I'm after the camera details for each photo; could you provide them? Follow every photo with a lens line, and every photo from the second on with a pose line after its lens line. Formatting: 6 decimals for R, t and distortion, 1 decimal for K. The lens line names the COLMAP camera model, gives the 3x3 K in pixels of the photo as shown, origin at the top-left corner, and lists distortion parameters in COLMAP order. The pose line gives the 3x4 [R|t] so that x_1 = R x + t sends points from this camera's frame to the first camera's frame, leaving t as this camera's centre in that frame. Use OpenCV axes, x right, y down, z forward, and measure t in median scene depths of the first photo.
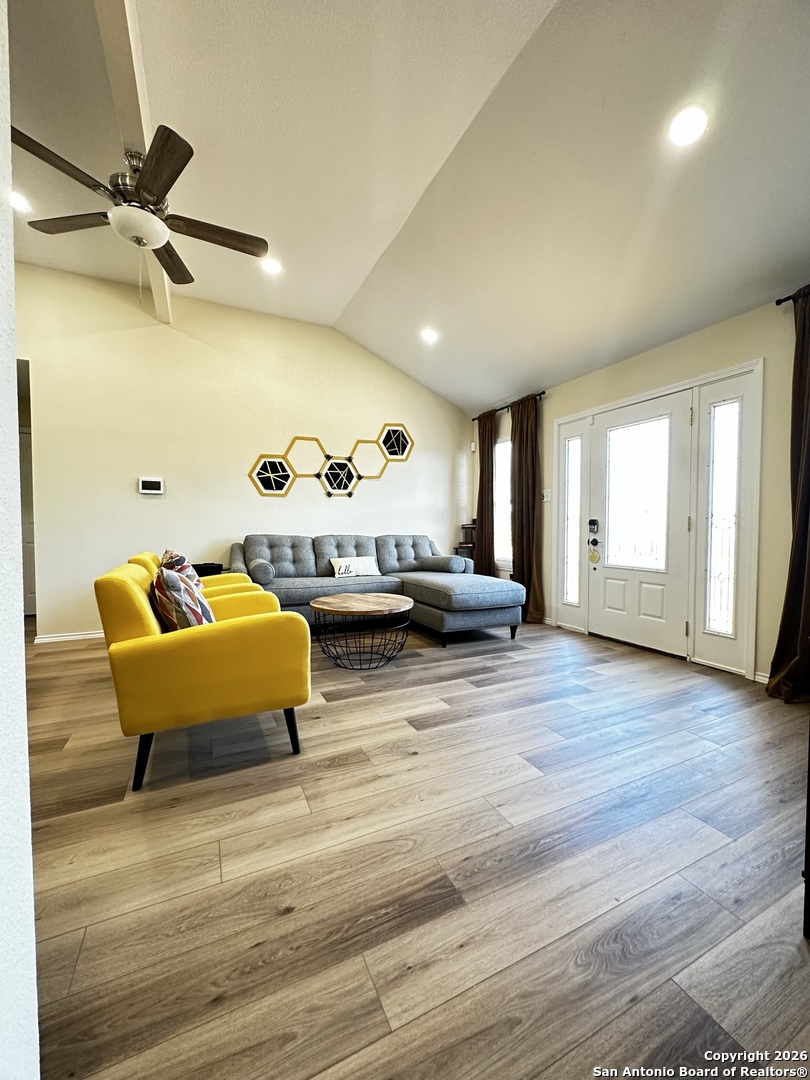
lens RADIAL K [[430.9, 0, 405.0], [0, 430.9, 540.0], [0, 0, 1]] dist [-0.004207, -0.000162]
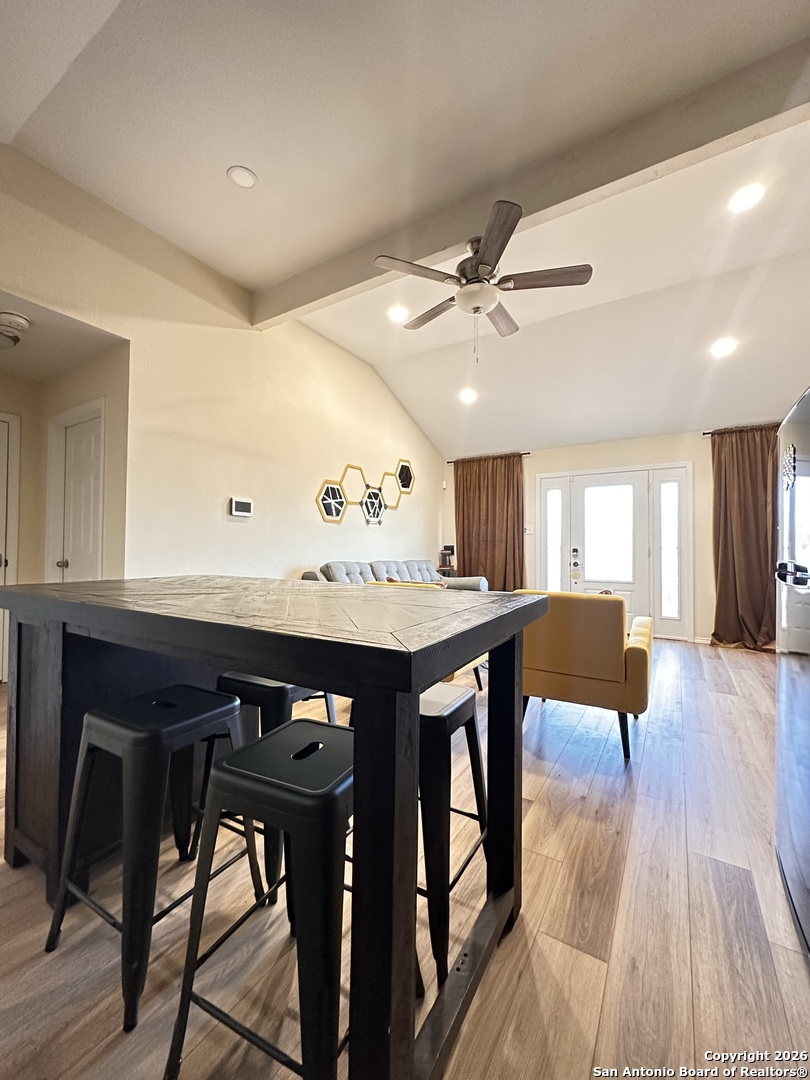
lens RADIAL K [[430.9, 0, 405.0], [0, 430.9, 540.0], [0, 0, 1]] dist [-0.004207, -0.000162]
pose [[0.844735, 0.014065, 0.535000, -0.672323], [0.012302, 0.998880, -0.045684, -0.013801], [-0.535044, 0.045172, 0.843616, 0.077195]]
